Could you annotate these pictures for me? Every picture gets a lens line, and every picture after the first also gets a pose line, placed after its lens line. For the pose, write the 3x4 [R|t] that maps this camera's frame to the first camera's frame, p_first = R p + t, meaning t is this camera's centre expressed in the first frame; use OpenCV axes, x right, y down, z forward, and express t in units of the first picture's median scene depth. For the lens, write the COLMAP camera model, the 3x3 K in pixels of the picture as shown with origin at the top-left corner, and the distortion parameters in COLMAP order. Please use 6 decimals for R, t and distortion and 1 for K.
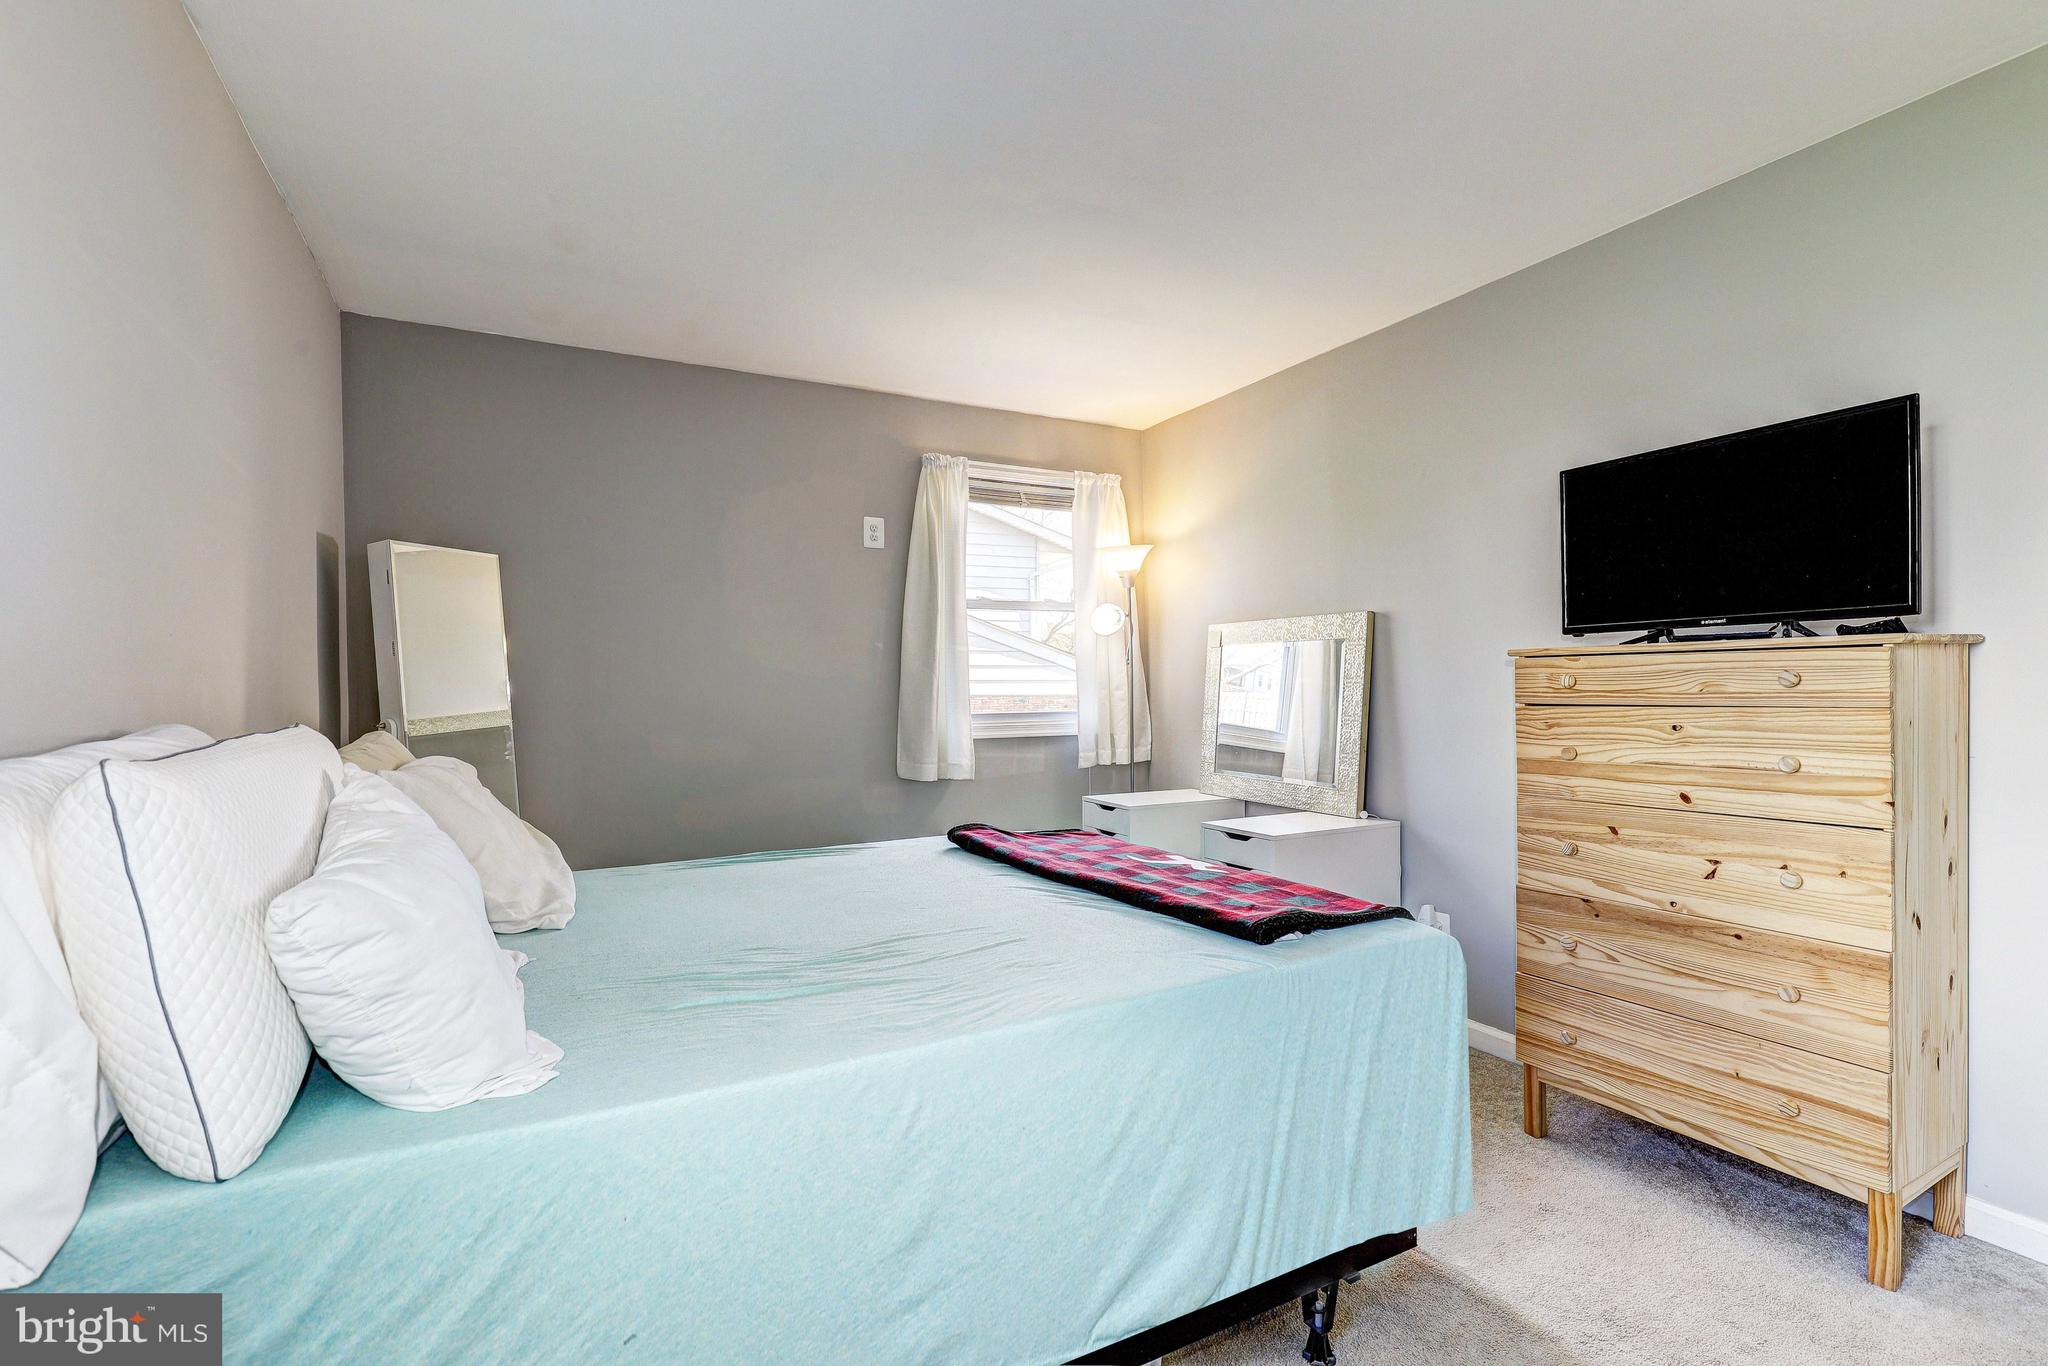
lens RADIAL K [[1006.3, 0, 1024.0], [0, 1006.3, 683.0], [0, 0, 1]] dist [-0.002749, -0.000516]
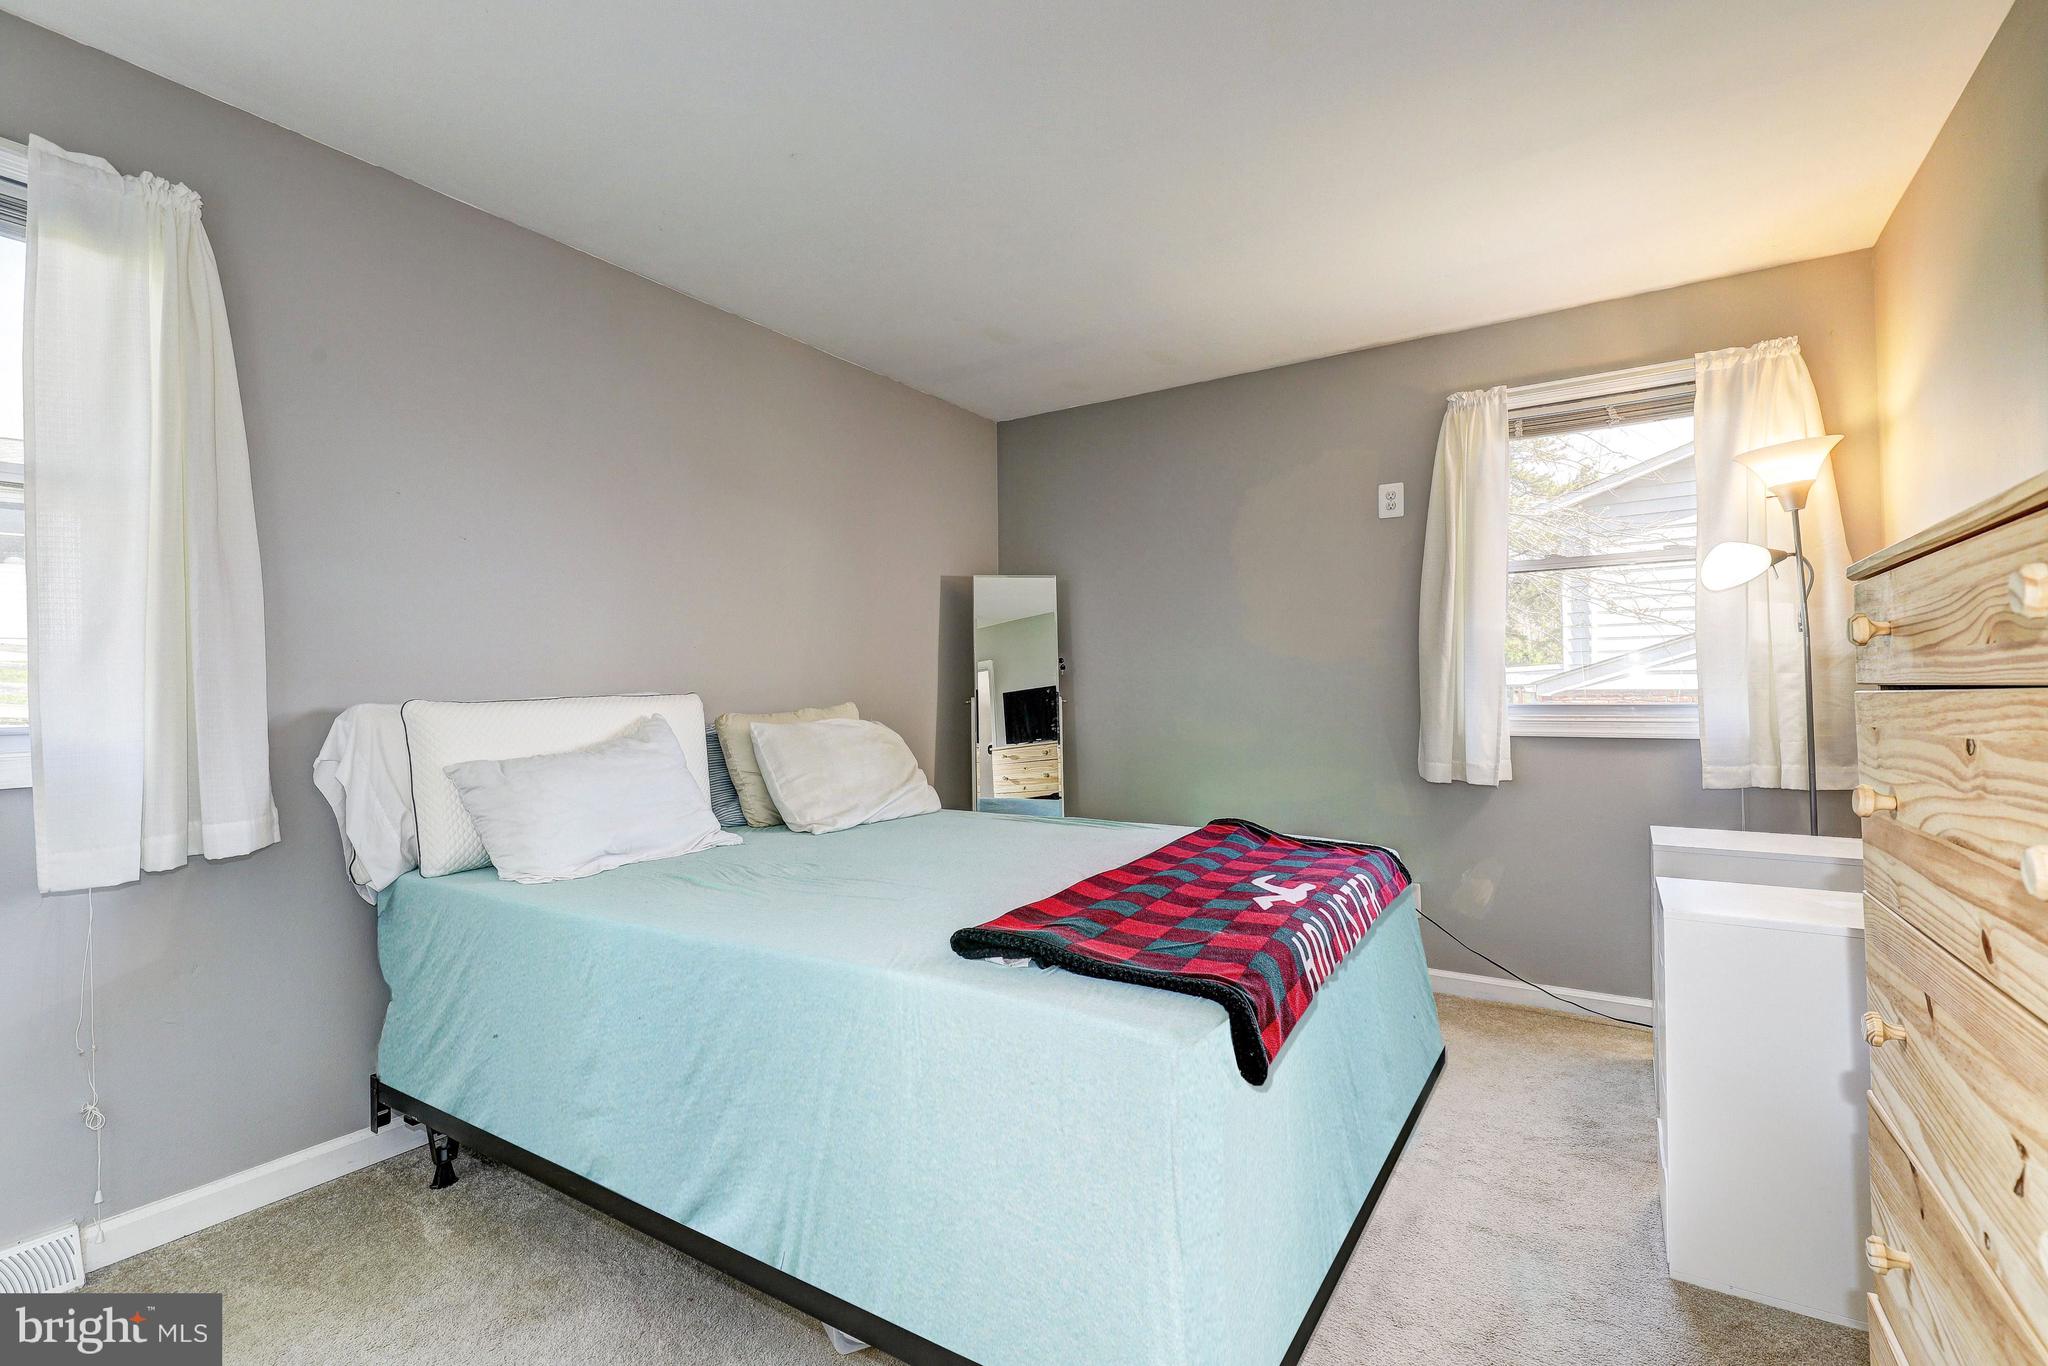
lens RADIAL K [[922.0, 0, 1032.4], [0, 922.0, 679.2], [0, 0, 1]] dist [0.001943, -0.000826]
pose [[0.459748, -0.009151, -0.888002, 0.424635], [-0.000503, 0.999944, -0.010565, 0.019134], [0.888049, 0.005304, 0.459718, 0.325603]]
